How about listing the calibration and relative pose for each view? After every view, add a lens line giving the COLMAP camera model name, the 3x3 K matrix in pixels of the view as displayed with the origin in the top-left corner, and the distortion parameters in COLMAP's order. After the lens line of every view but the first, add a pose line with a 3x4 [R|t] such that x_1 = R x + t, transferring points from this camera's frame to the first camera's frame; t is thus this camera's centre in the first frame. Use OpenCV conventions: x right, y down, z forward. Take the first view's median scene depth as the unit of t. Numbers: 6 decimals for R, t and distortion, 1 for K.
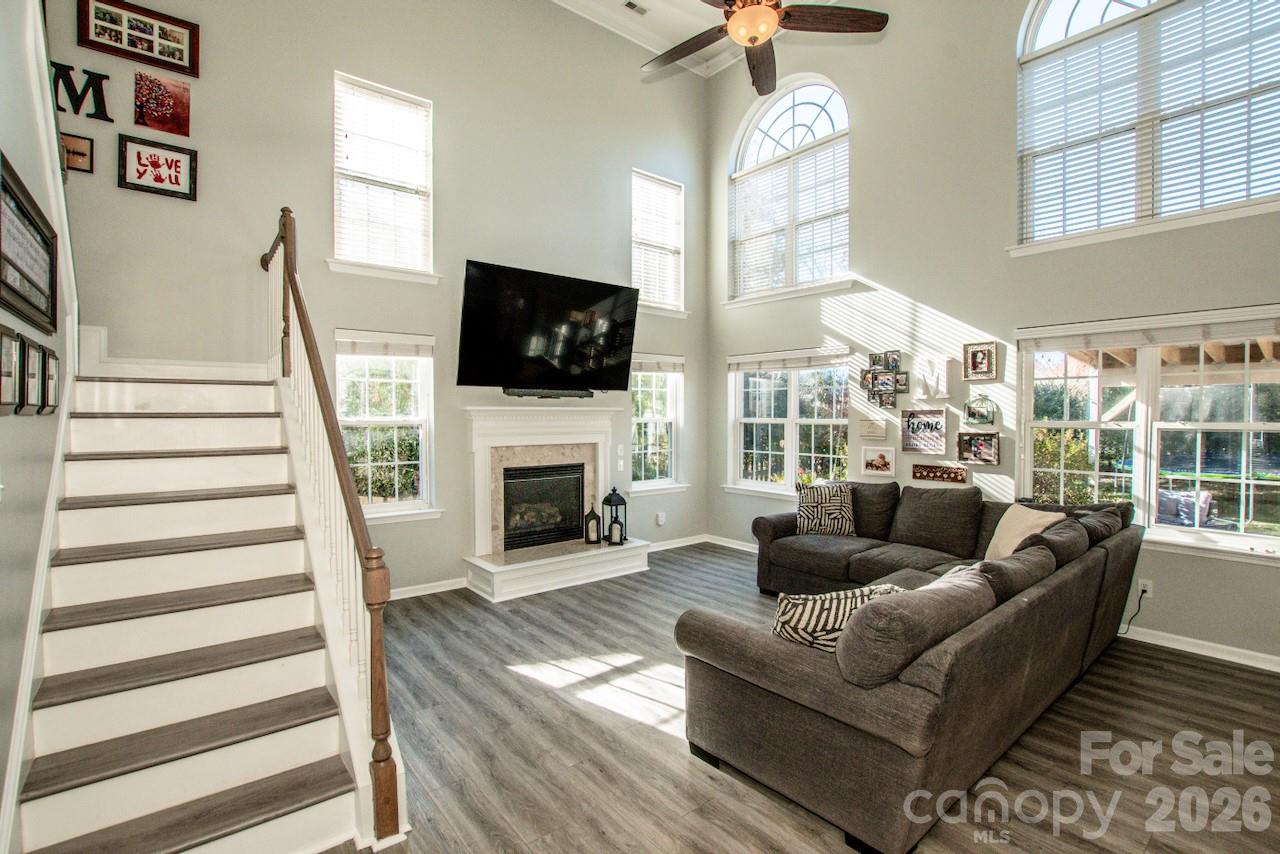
lens RADIAL K [[576.3, 0, 638.0], [0, 576.3, 427.9], [0, 0, 1]] dist [-0.005522, -0.000200]
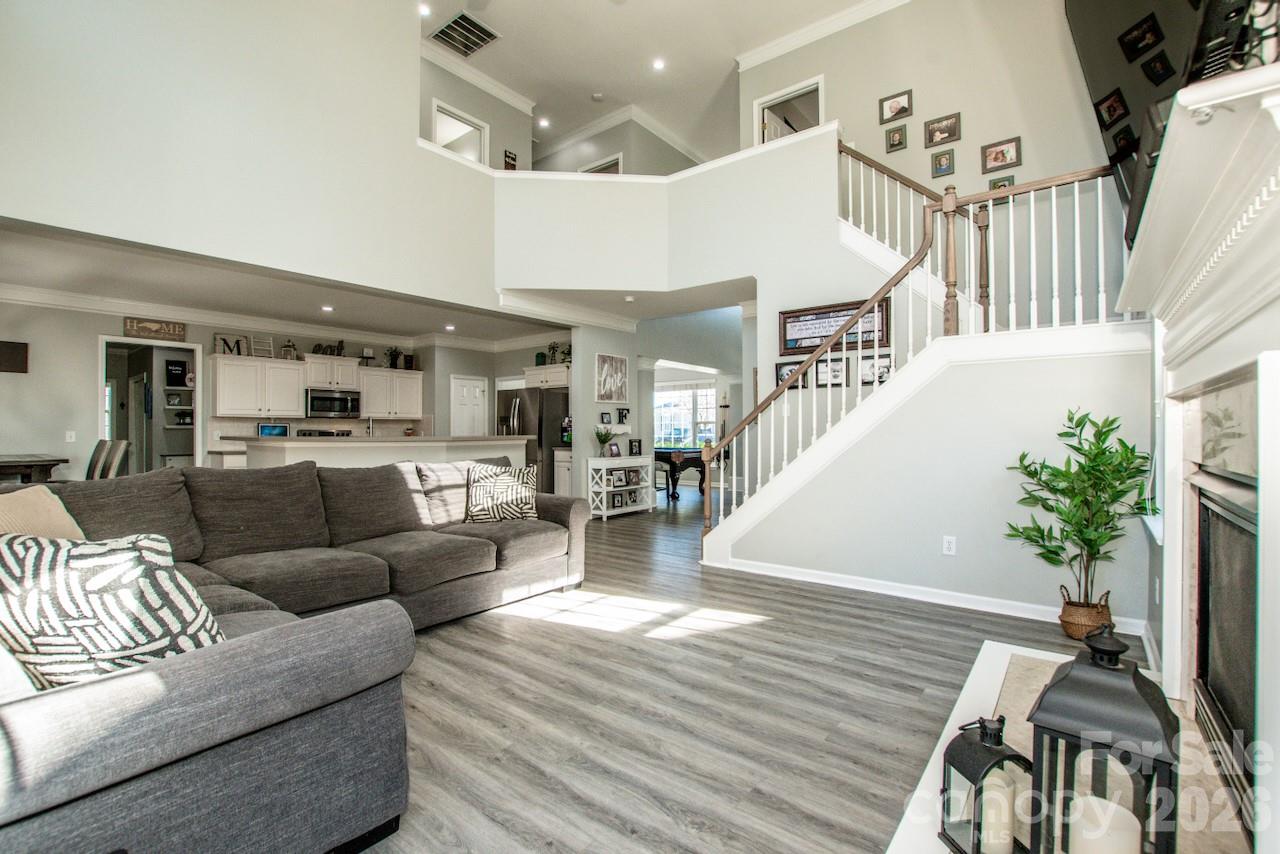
lens RADIAL K [[576.3, 0, 640.6], [0, 576.3, 428.8], [0, 0, 1]] dist [-0.005522, -0.000200]
pose [[-0.975909, 0.002072, -0.218166, 0.183539], [-0.001539, 0.999865, 0.016381, 0.064144], [0.218171, 0.016322, -0.975774, 1.678224]]
